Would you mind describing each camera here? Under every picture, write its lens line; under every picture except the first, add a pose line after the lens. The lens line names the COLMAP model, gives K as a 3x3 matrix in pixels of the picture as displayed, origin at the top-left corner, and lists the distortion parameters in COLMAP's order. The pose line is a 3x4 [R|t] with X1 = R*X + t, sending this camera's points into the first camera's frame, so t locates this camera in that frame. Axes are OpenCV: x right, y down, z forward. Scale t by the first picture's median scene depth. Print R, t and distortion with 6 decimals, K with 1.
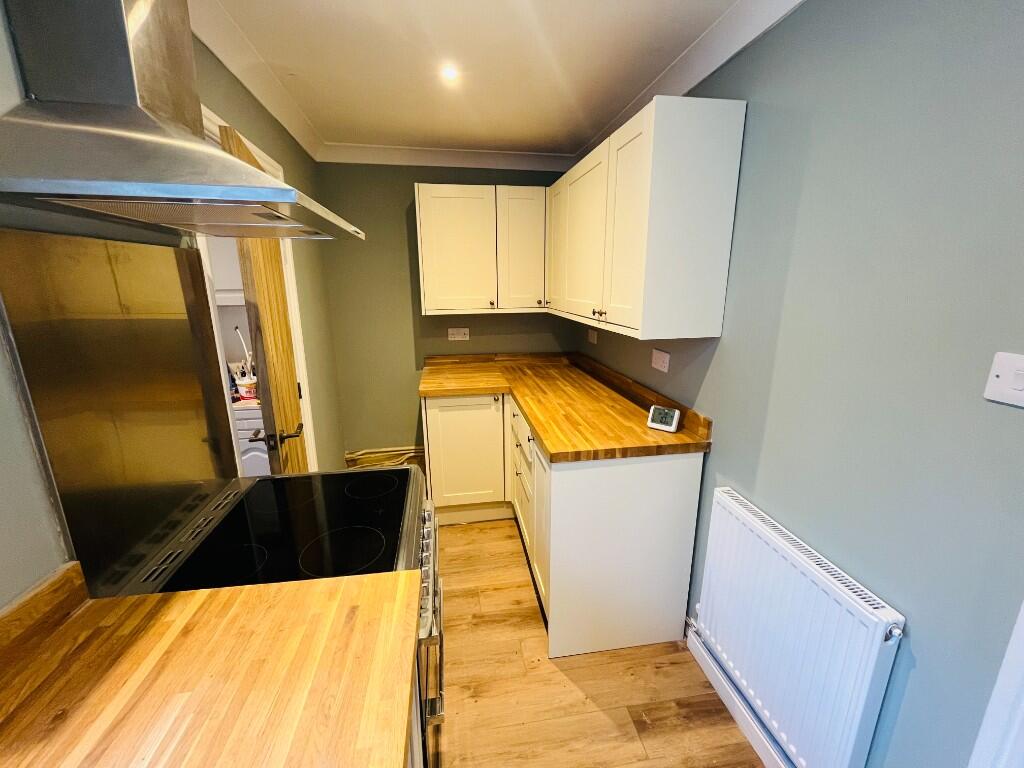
lens RADIAL K [[414.3, 0, 510.0], [0, 414.3, 382.9], [0, 0, 1]] dist [-0.006728, 0.000405]
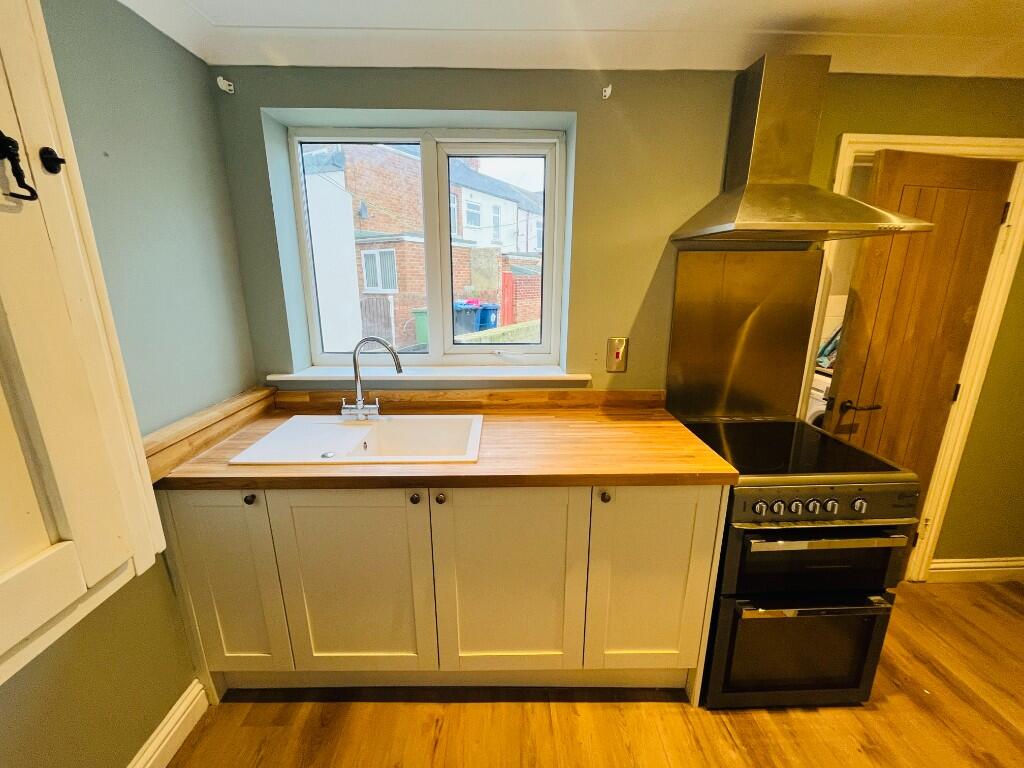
lens RADIAL K [[414.3, 0, 510.0], [0, 414.3, 382.9], [0, 0, 1]] dist [-0.006728, 0.000405]
pose [[-0.128742, 0.251216, -0.959331, 1.358571], [-0.233128, 0.932604, 0.275502, -0.056326], [0.963886, 0.259115, -0.061500, 0.267770]]
